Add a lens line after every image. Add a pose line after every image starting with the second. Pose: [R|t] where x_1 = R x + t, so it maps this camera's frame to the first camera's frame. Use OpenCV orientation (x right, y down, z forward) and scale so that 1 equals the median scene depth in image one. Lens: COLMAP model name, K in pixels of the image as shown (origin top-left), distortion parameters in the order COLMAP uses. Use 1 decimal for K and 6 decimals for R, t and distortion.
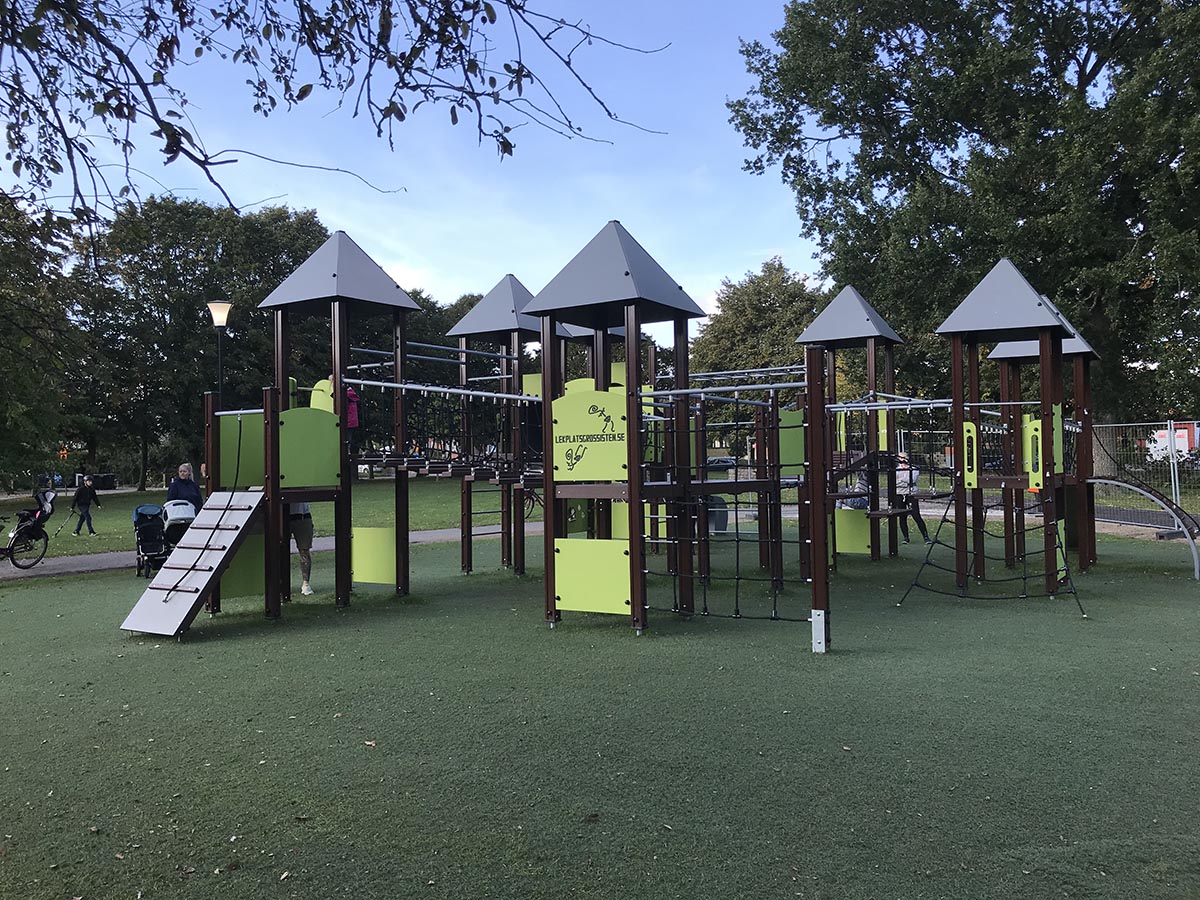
lens RADIAL K [[969.5, 0, 593.2], [0, 969.5, 448.9], [0, 0, 1]] dist [0.032962, -0.000445]
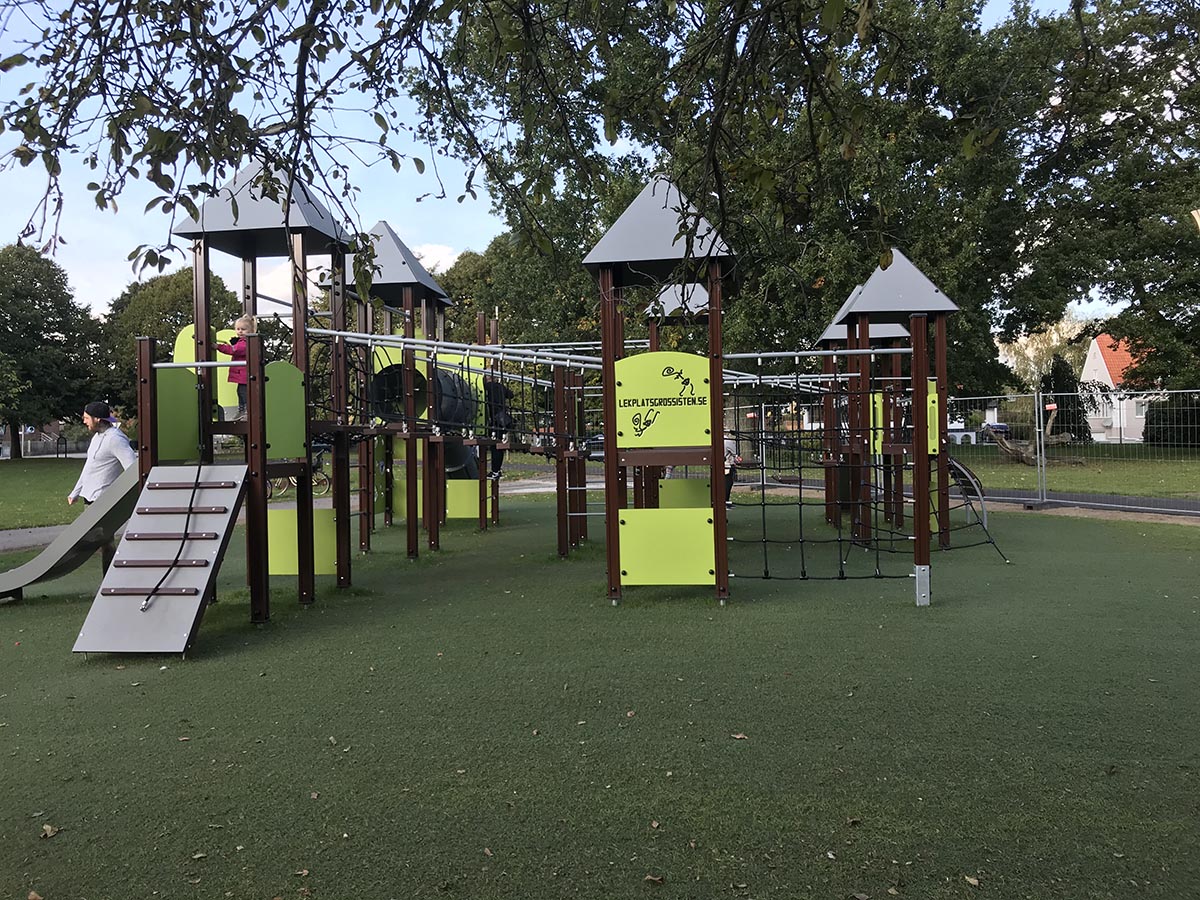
lens RADIAL K [[969.5, 0, 598.9], [0, 969.5, 448.5], [0, 0, 1]] dist [0.032962, -0.000445]
pose [[0.902217, -0.006377, 0.431235, -0.457533], [-0.001832, 0.999825, 0.018619, 0.016480], [-0.431278, -0.017588, 0.902047, 0.169723]]
